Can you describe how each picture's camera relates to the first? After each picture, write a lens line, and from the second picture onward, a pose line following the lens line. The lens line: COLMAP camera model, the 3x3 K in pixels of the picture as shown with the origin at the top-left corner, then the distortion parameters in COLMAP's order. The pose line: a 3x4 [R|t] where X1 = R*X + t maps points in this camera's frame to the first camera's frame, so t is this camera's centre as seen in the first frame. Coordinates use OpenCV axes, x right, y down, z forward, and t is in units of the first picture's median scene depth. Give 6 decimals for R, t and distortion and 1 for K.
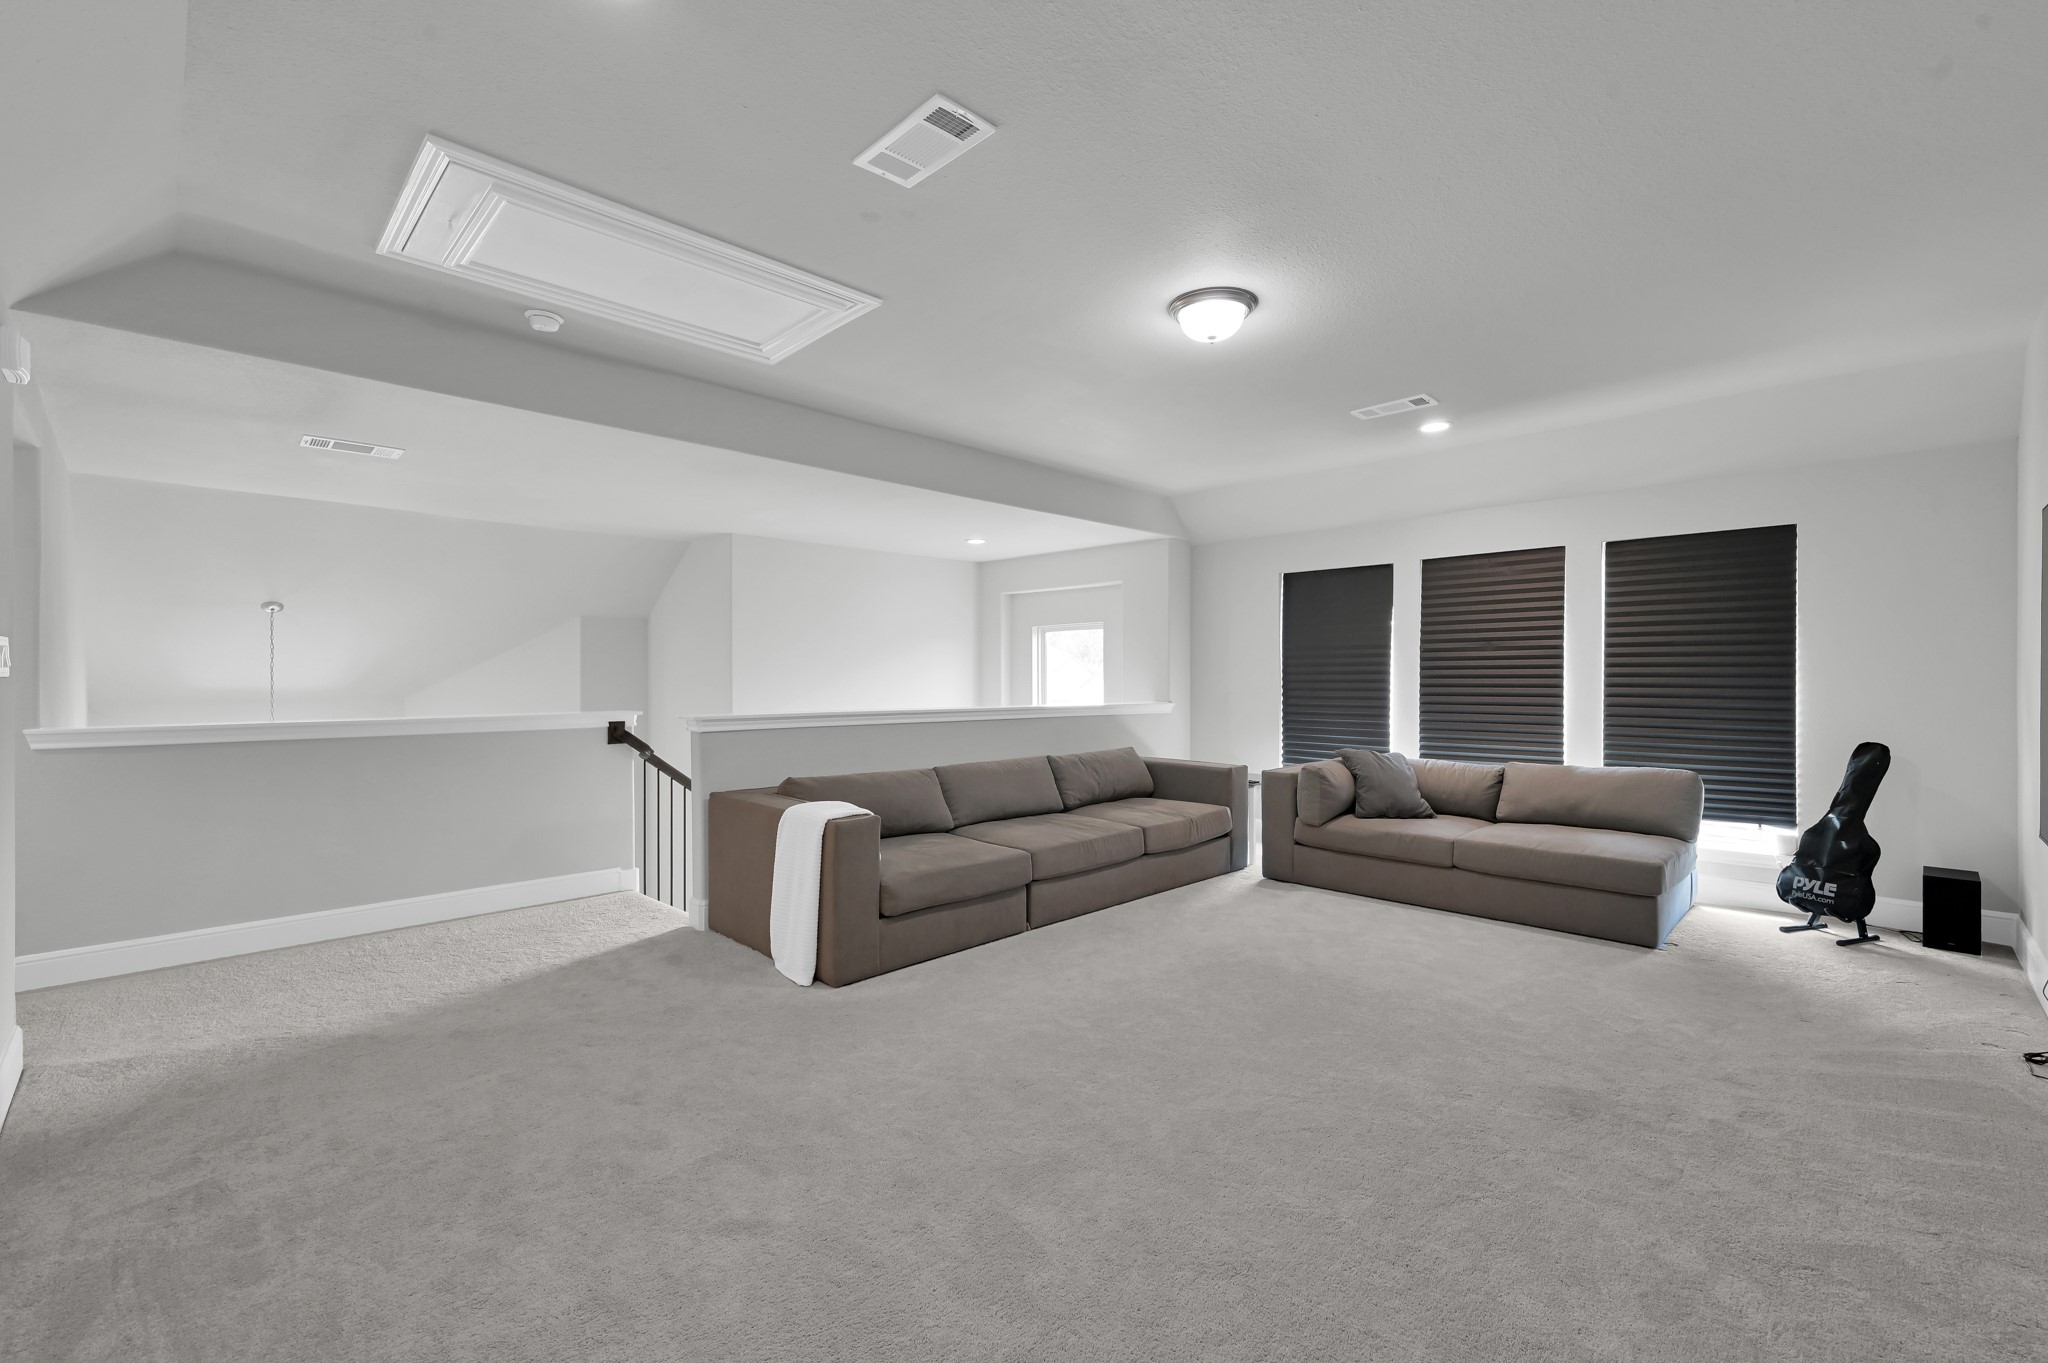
lens RADIAL K [[872.0, 0, 1021.0], [0, 872.0, 696.6], [0, 0, 1]] dist [-0.001690, -0.000403]
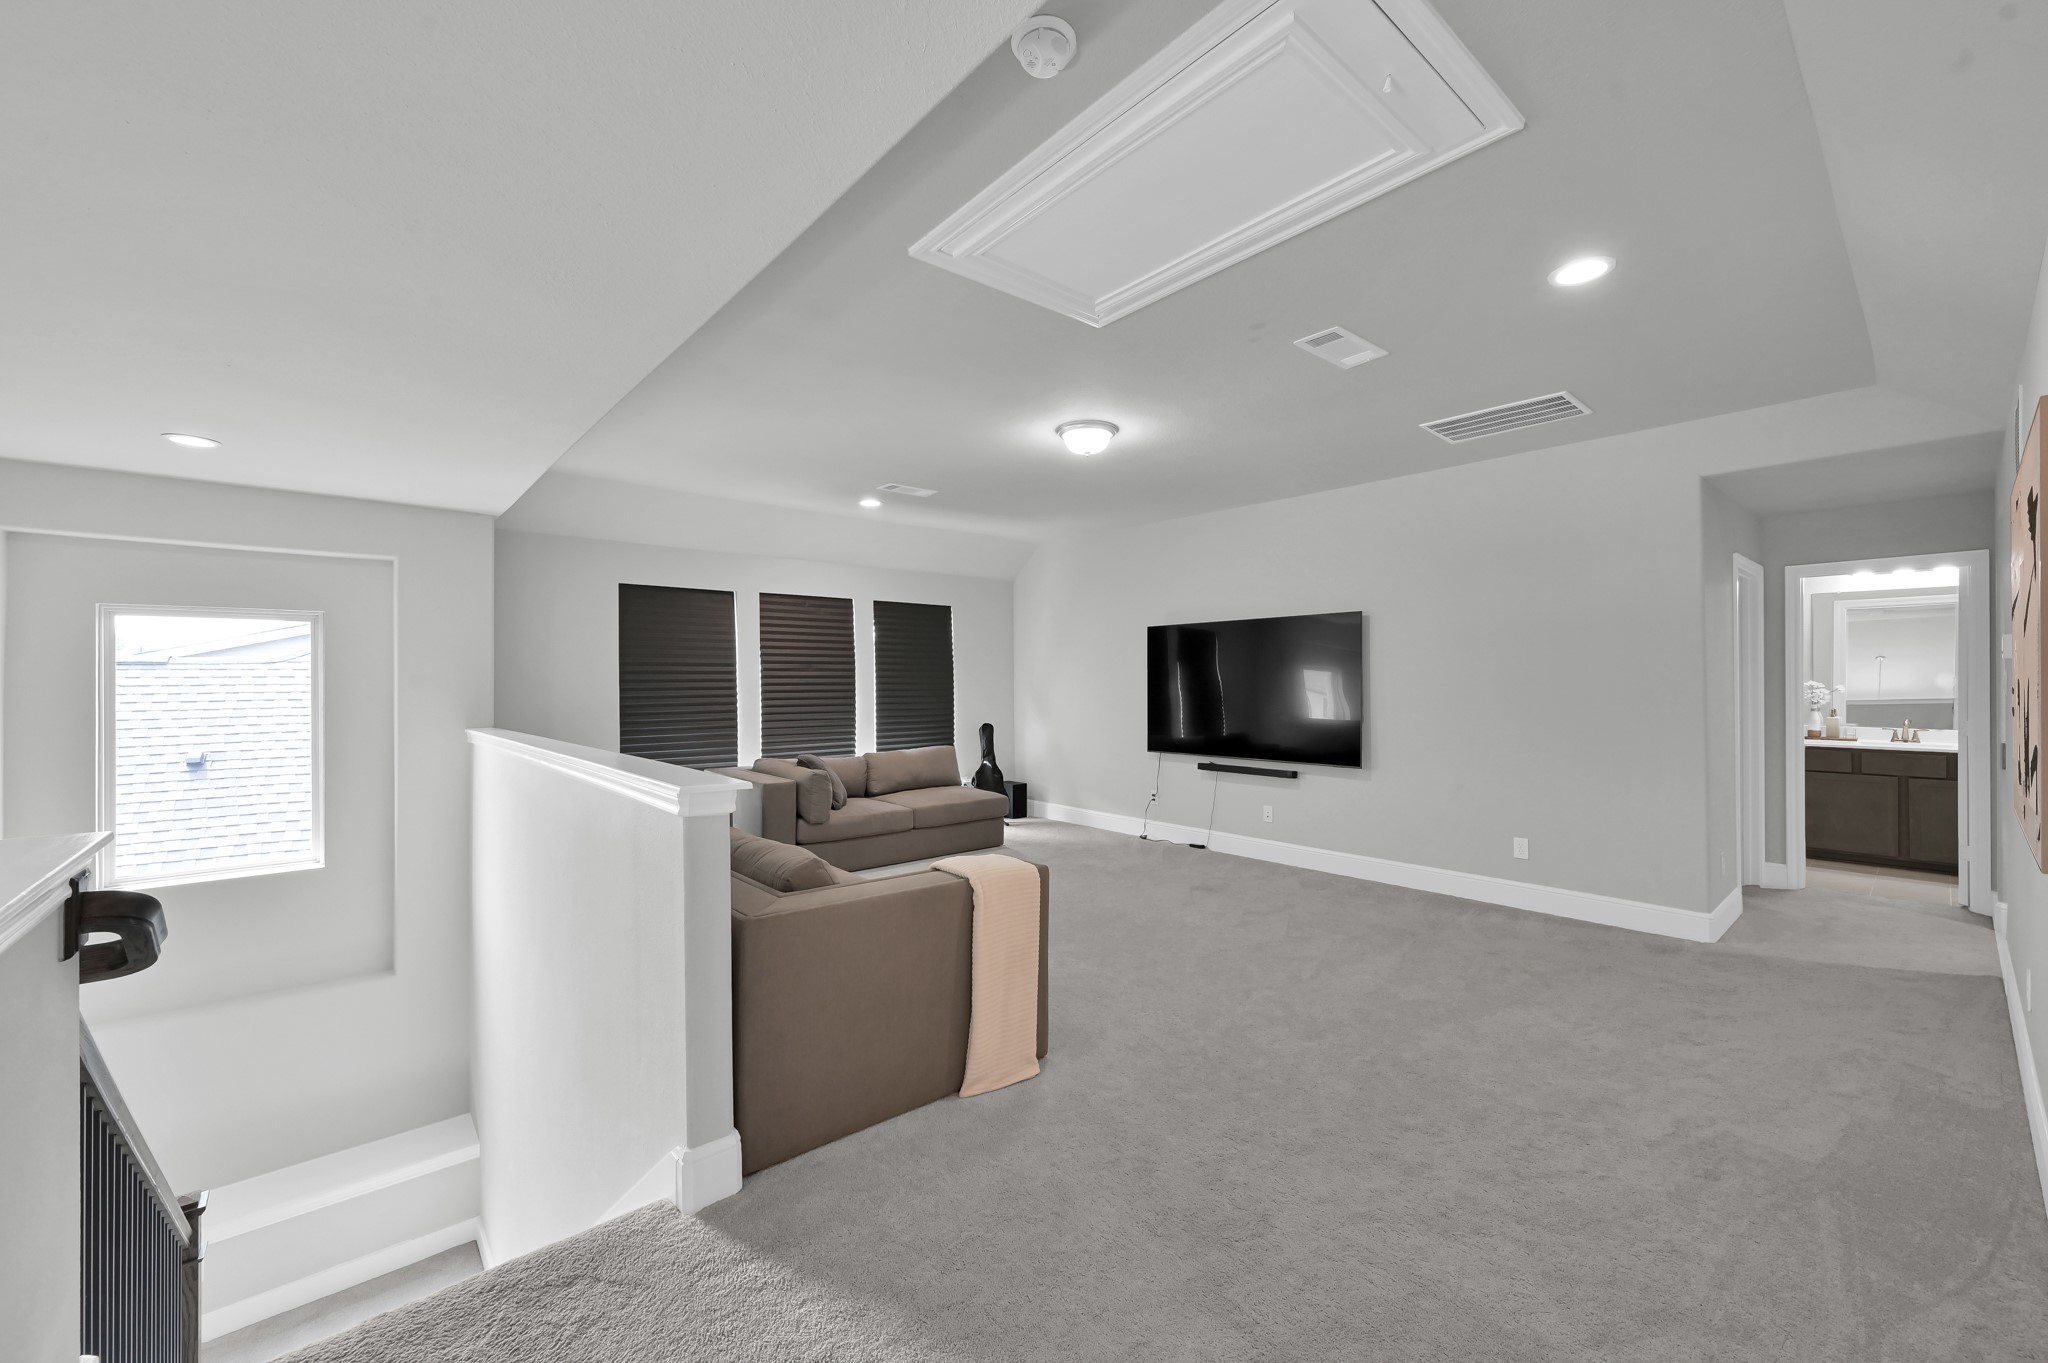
lens RADIAL K [[811.4, 0, 1014.4], [0, 811.4, 675.6], [0, 0, 1]] dist [-0.004027, 0.000107]
pose [[0.062667, 0.020051, 0.997833, -0.690132], [0.034681, 0.999151, -0.022256, -0.010098], [-0.997432, 0.036000, 0.061918, 0.665710]]
